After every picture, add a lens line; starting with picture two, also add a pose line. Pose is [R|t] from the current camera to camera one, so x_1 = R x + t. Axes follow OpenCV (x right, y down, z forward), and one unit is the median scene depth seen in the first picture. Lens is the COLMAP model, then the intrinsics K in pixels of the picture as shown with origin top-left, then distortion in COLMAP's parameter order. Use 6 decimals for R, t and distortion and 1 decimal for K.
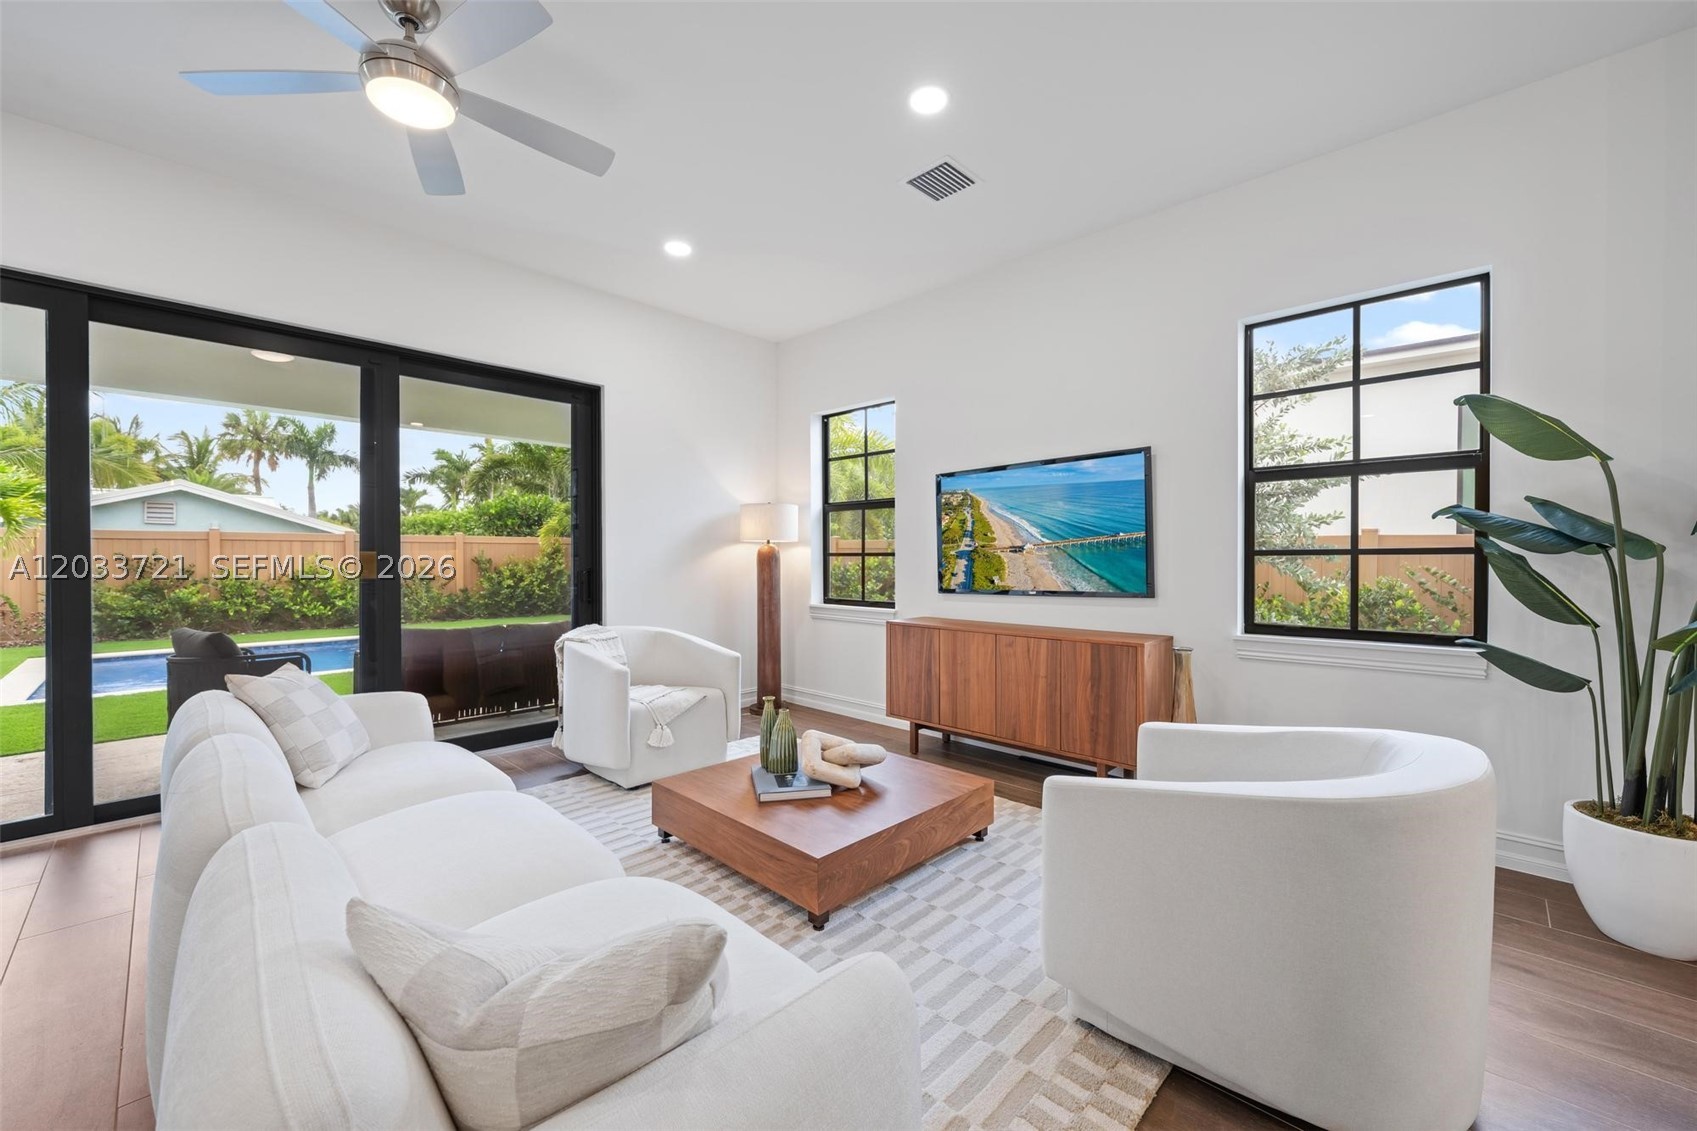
lens RADIAL K [[671.0, 0, 860.4], [0, 671.0, 564.2], [0, 0, 1]] dist [-0.003633, -0.000117]
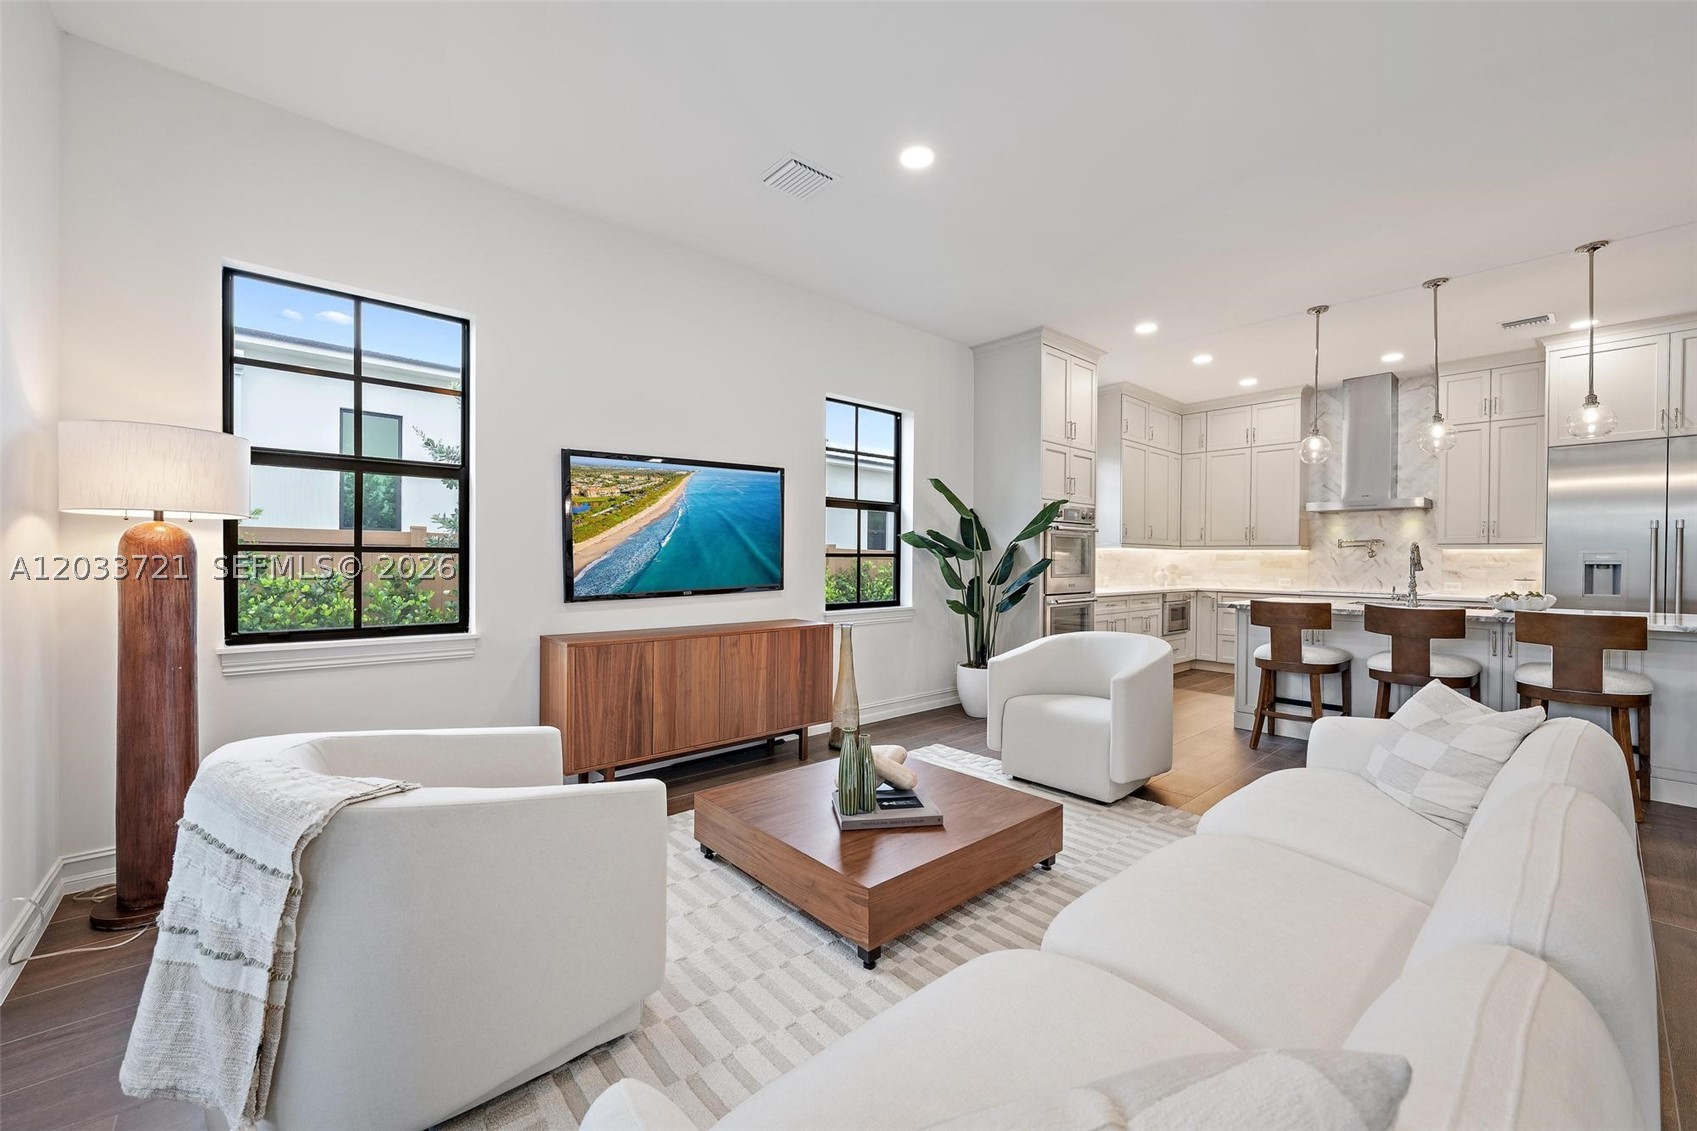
lens RADIAL K [[671.0, 0, 854.6], [0, 671.0, 560.0], [0, 0, 1]] dist [-0.003633, -0.000117]
pose [[0.073375, -0.002134, 0.997302, -1.096993], [0.002212, 0.999996, 0.001976, -0.009683], [-0.997302, 0.002061, 0.073379, 1.072964]]
